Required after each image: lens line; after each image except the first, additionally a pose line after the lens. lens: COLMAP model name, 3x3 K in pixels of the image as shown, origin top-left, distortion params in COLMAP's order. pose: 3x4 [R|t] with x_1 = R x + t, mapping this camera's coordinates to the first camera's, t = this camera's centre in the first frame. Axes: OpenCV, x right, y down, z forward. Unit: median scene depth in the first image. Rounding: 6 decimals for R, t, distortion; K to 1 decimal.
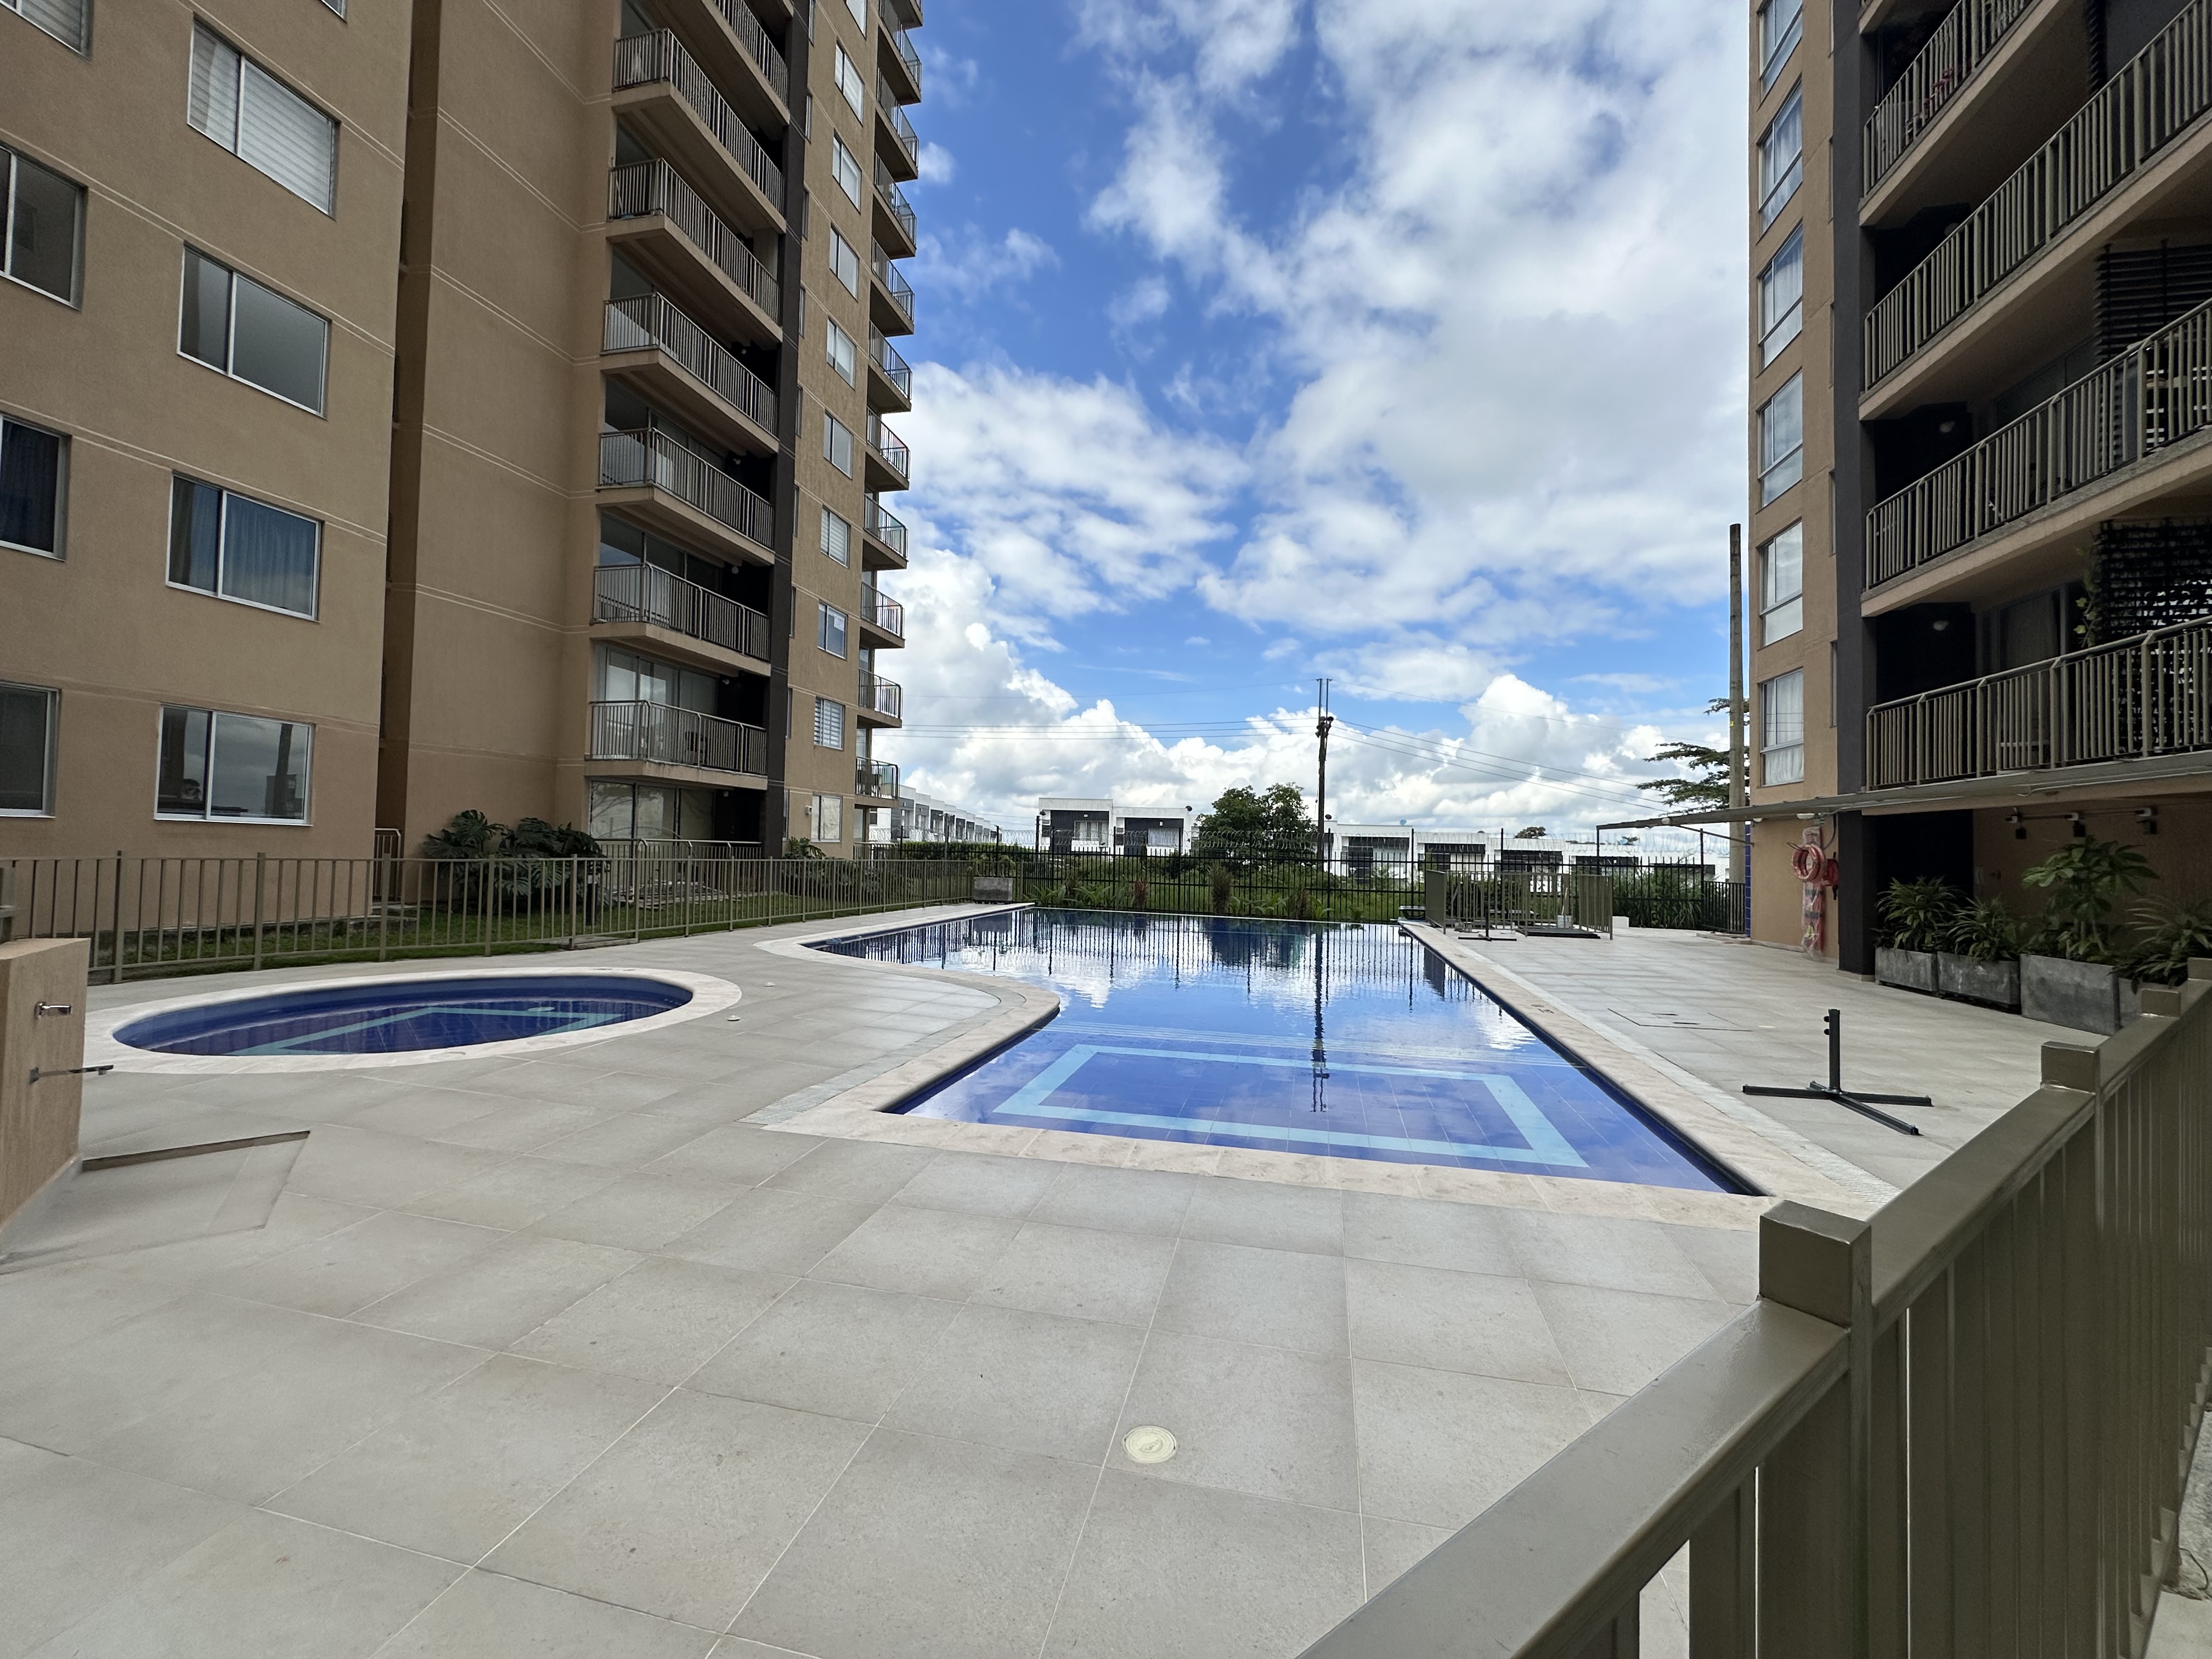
lens RADIAL K [[879.7, 0, 1105.8], [0, 879.7, 825.6], [0, 0, 1]] dist [-0.005507, 0.001374]
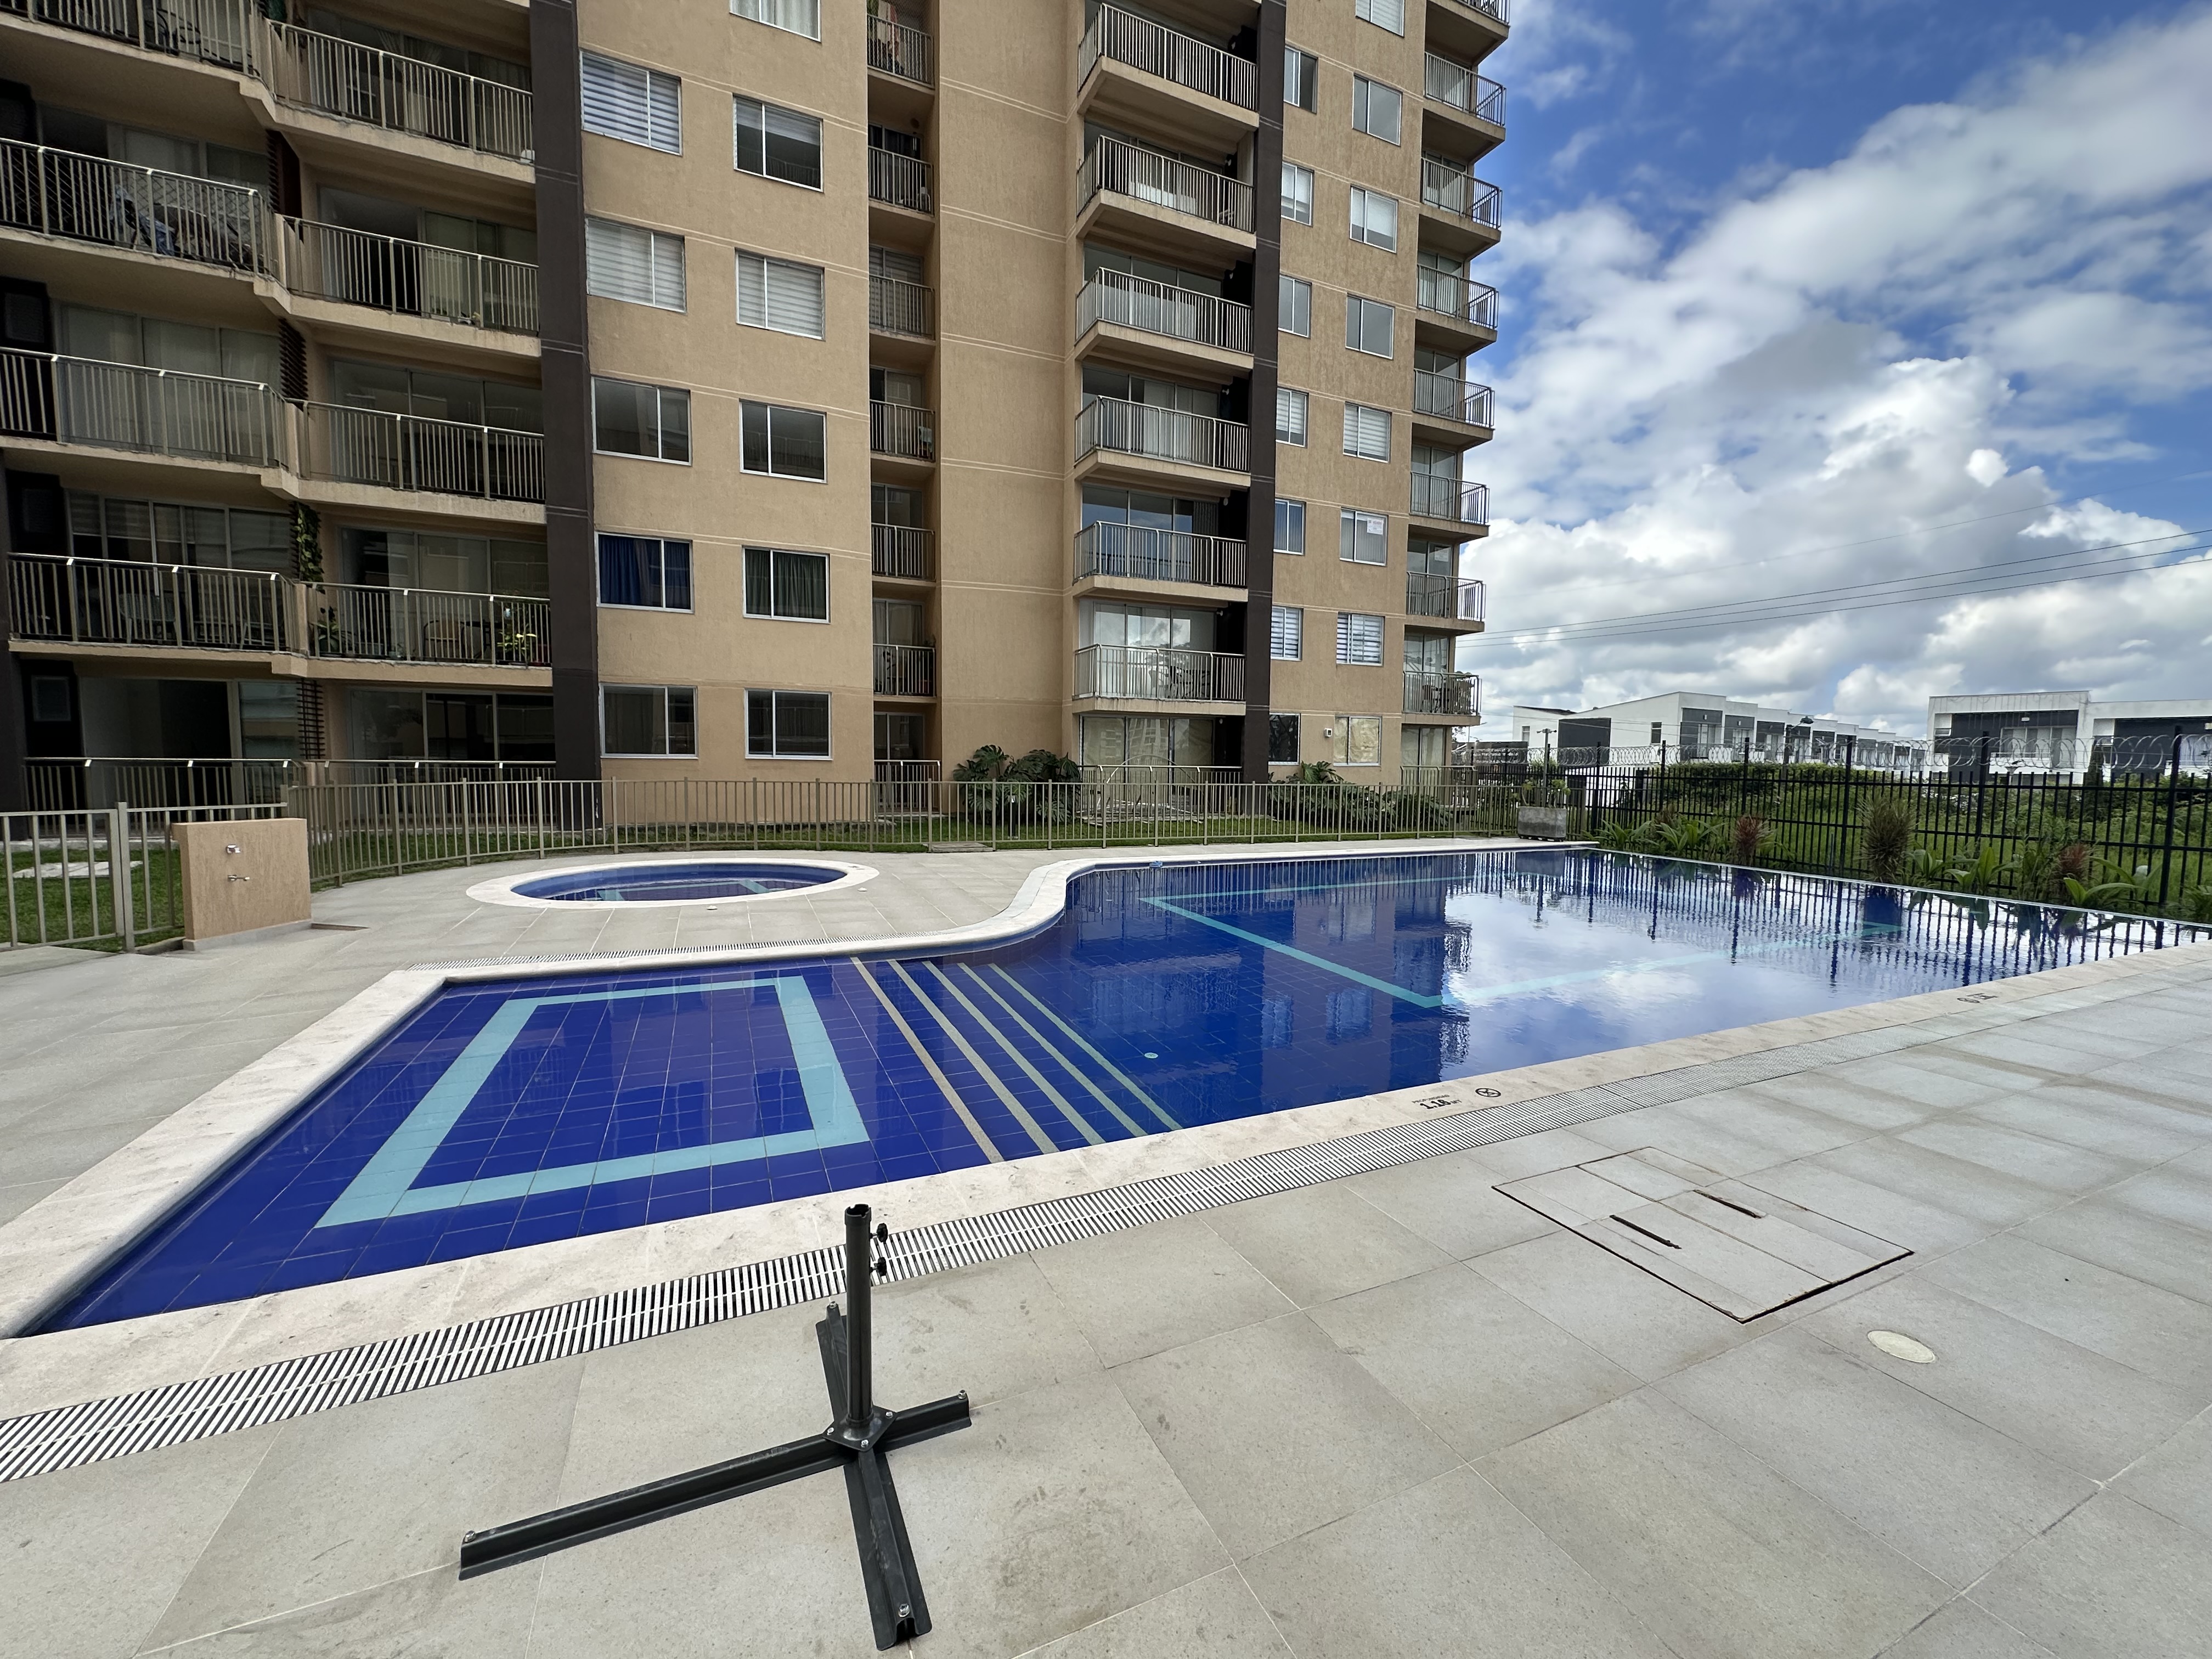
lens RADIAL K [[879.7, 0, 1105.8], [0, 879.7, 825.6], [0, 0, 1]] dist [-0.005507, 0.001374]
pose [[0.608383, 0.042443, -0.792508, 0.366422], [0.026018, 0.996966, 0.073366, 0.008622], [0.793217, -0.065254, 0.605432, 0.272955]]
